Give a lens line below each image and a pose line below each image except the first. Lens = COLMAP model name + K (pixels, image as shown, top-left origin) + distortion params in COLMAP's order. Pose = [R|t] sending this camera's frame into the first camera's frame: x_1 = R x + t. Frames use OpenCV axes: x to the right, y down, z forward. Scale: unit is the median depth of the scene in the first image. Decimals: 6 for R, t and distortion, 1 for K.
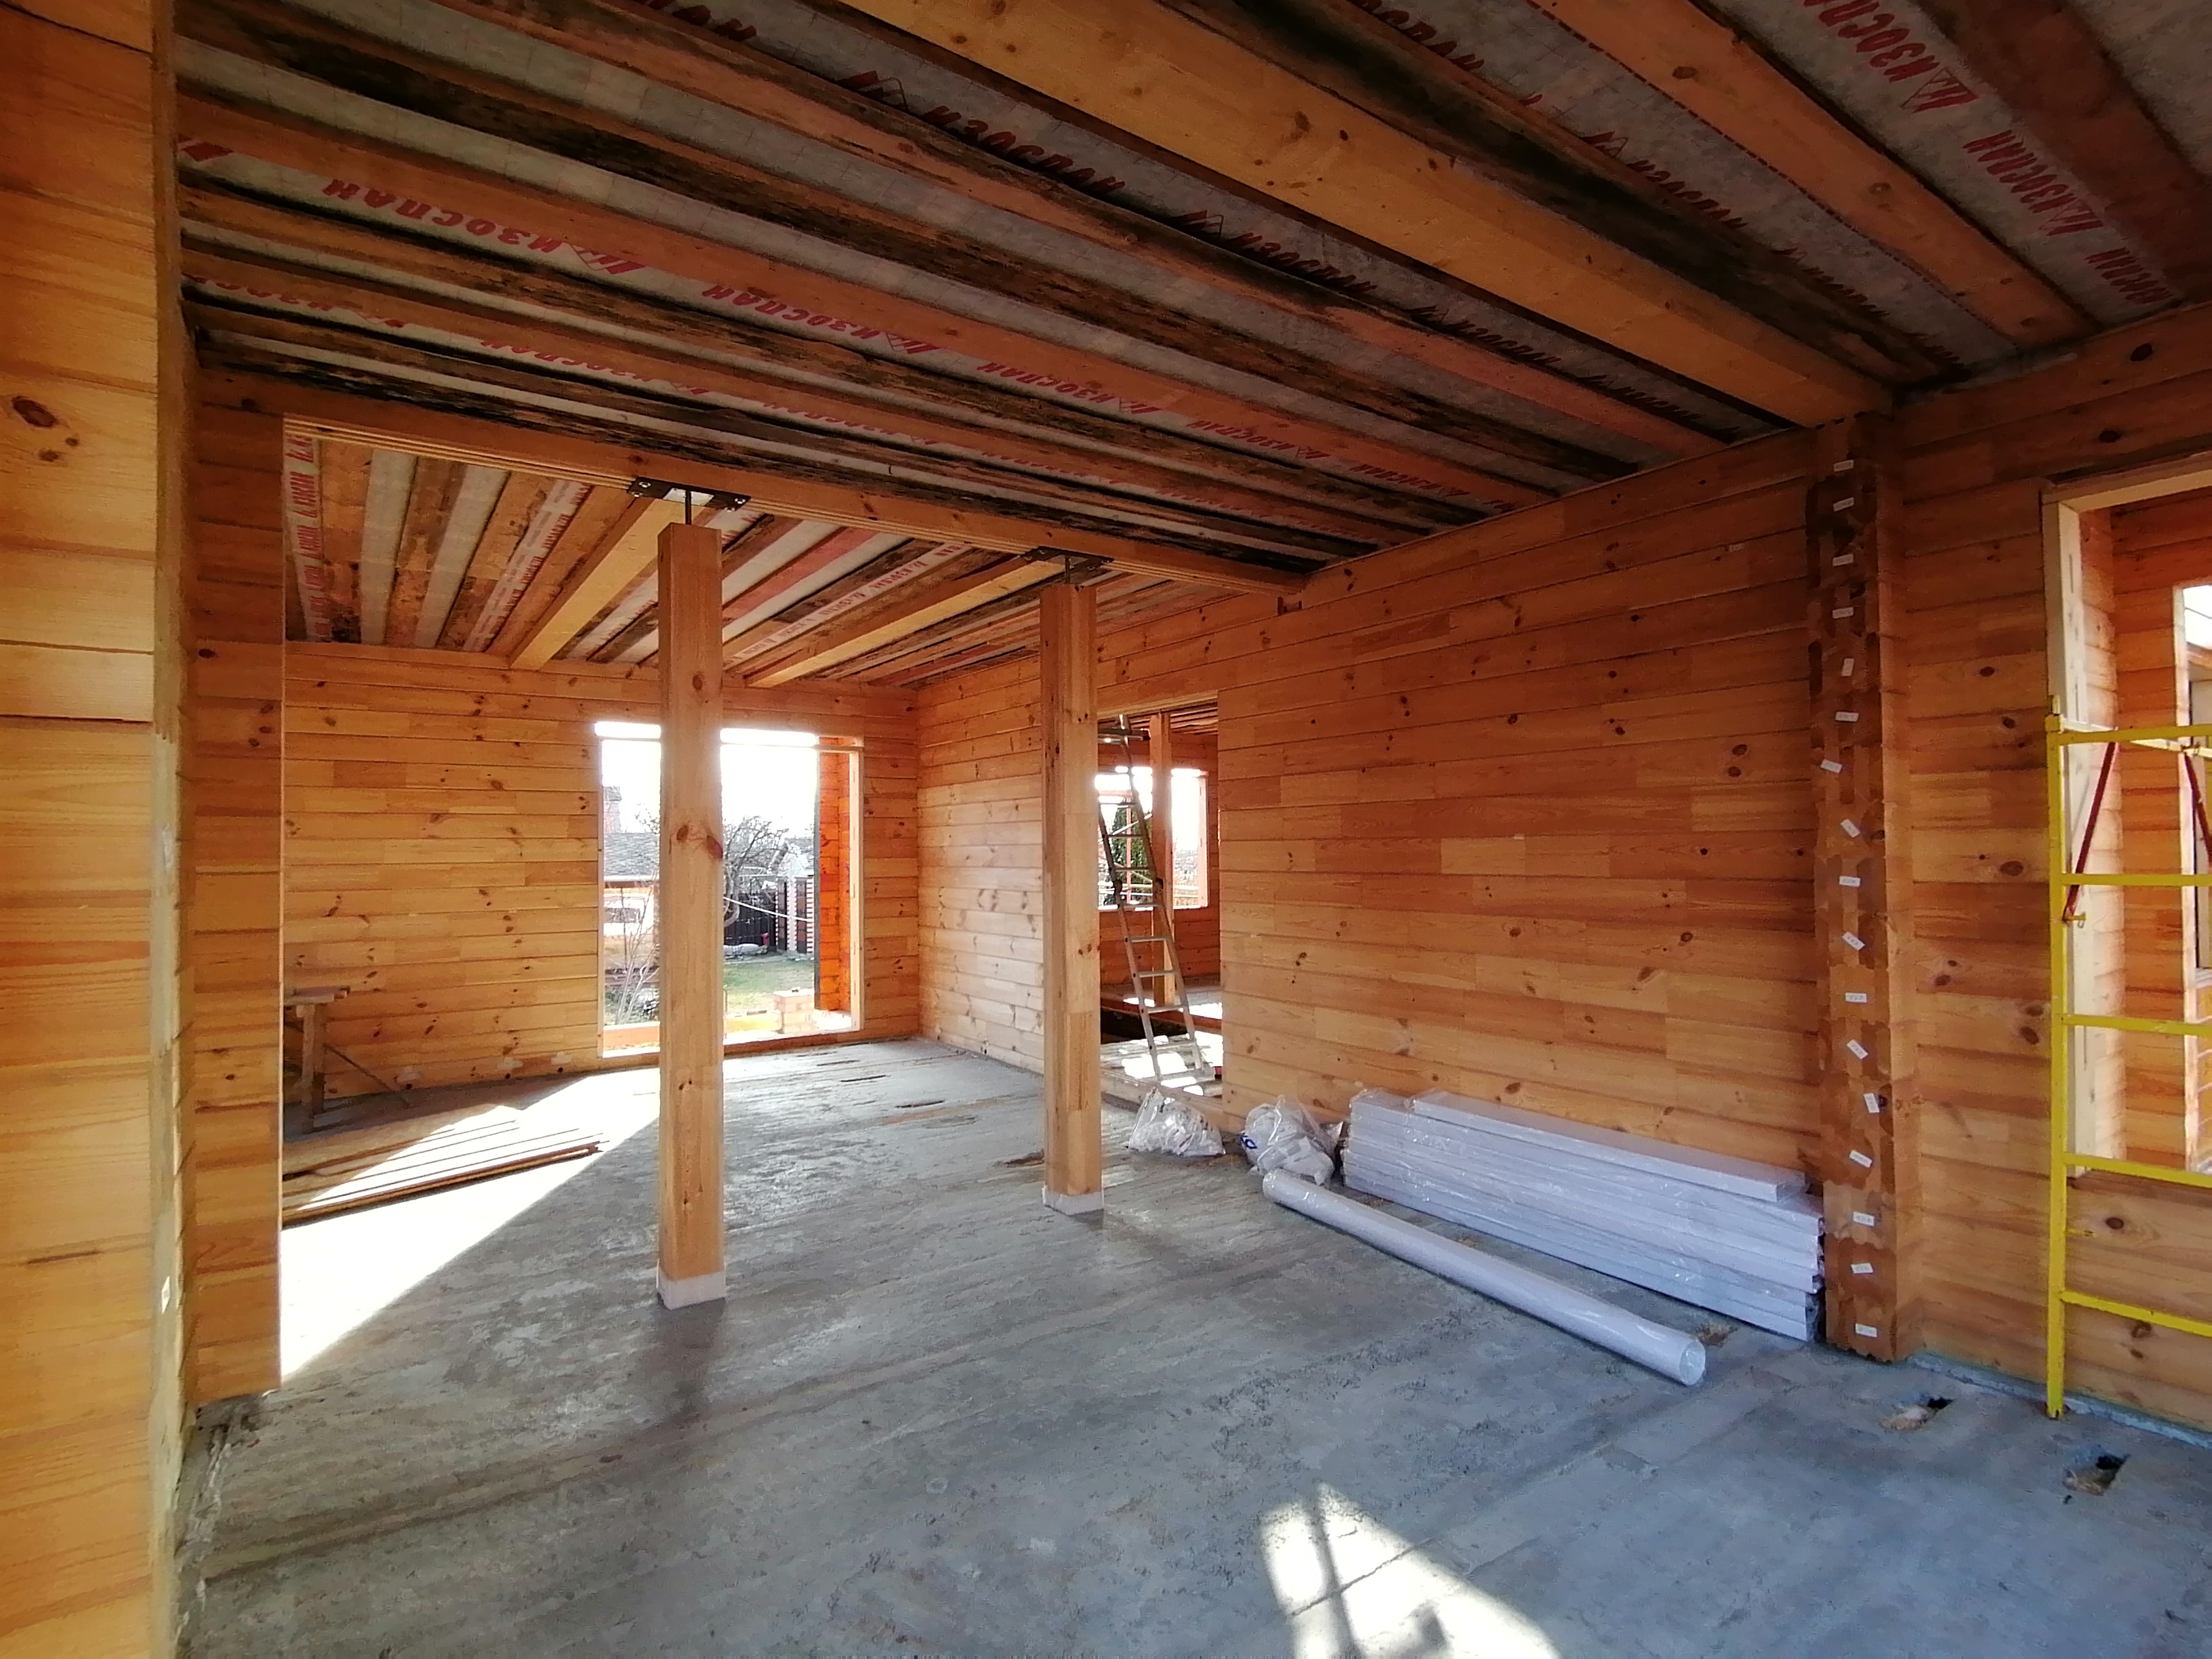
lens RADIAL K [[1106.1, 0, 1106.0], [0, 1106.1, 829.5], [0, 0, 1]] dist [0.002544, -0.000054]
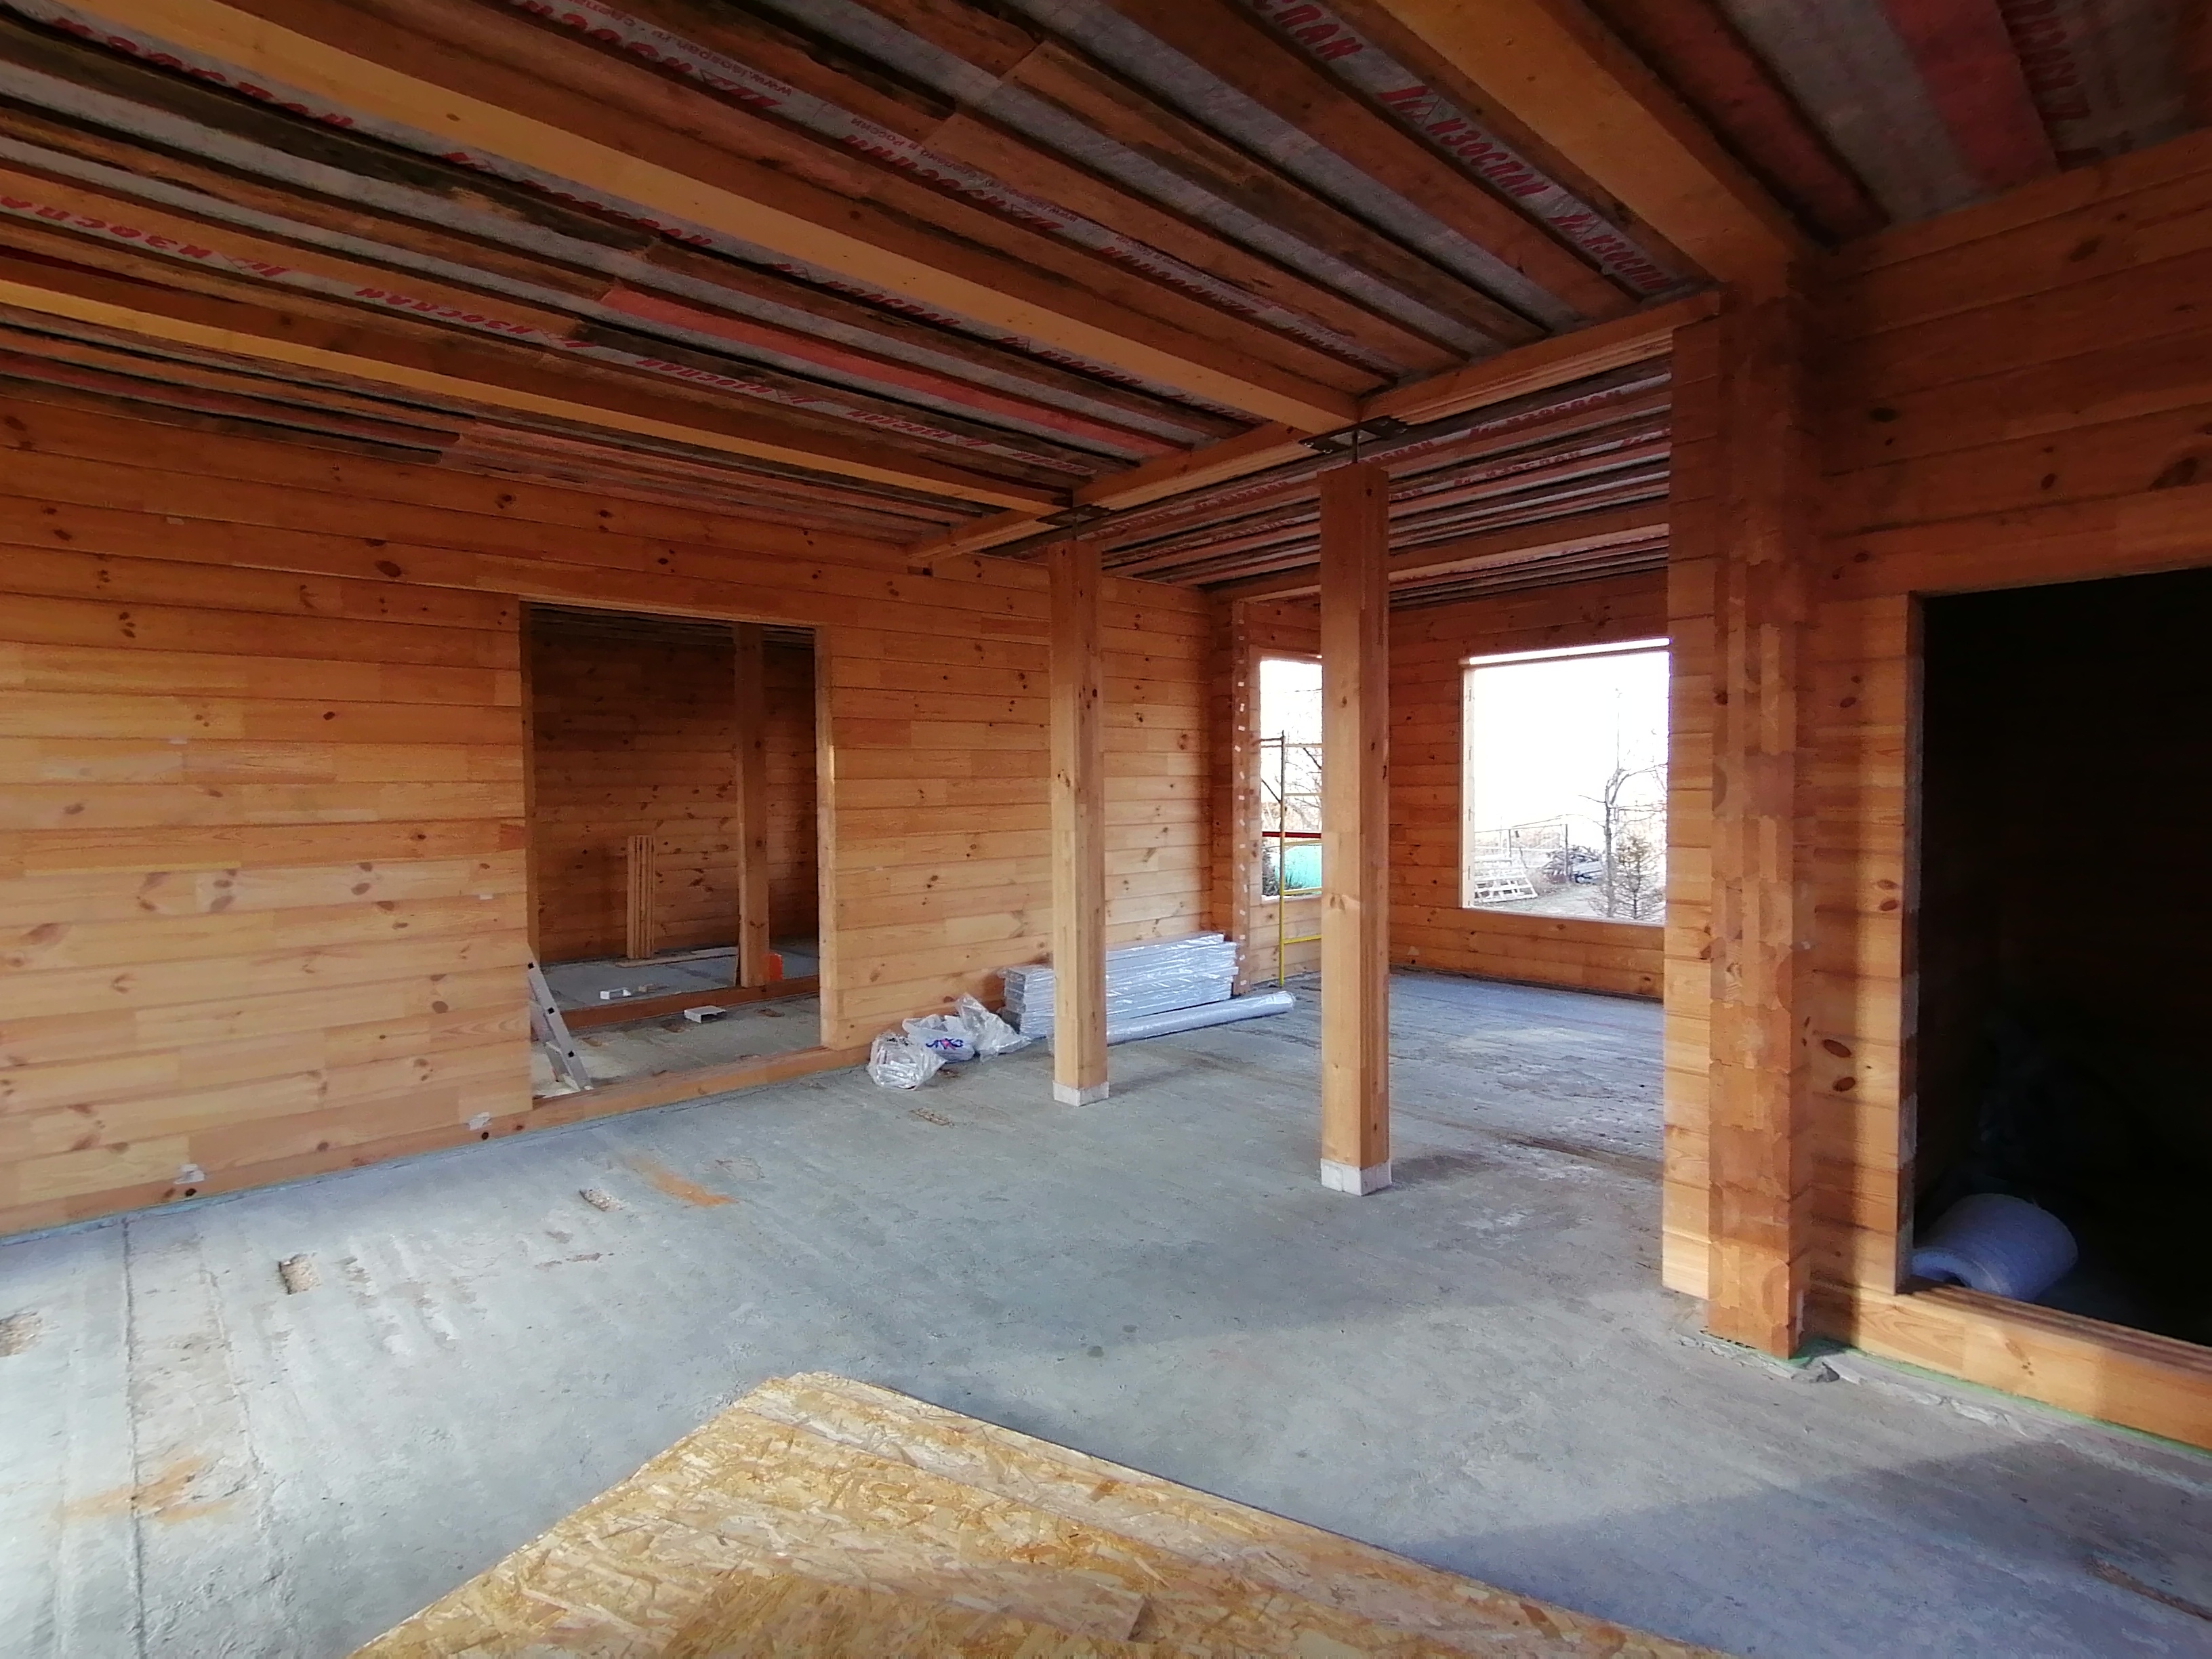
lens RADIAL K [[1106.1, 0, 1106.0], [0, 1106.1, 829.5], [0, 0, 1]] dist [0.002544, -0.000054]
pose [[-0.143538, -0.028502, 0.989234, -1.333441], [-0.003679, 0.999594, 0.028267, 0.039645], [-0.989638, 0.000418, -0.143585, 1.327433]]
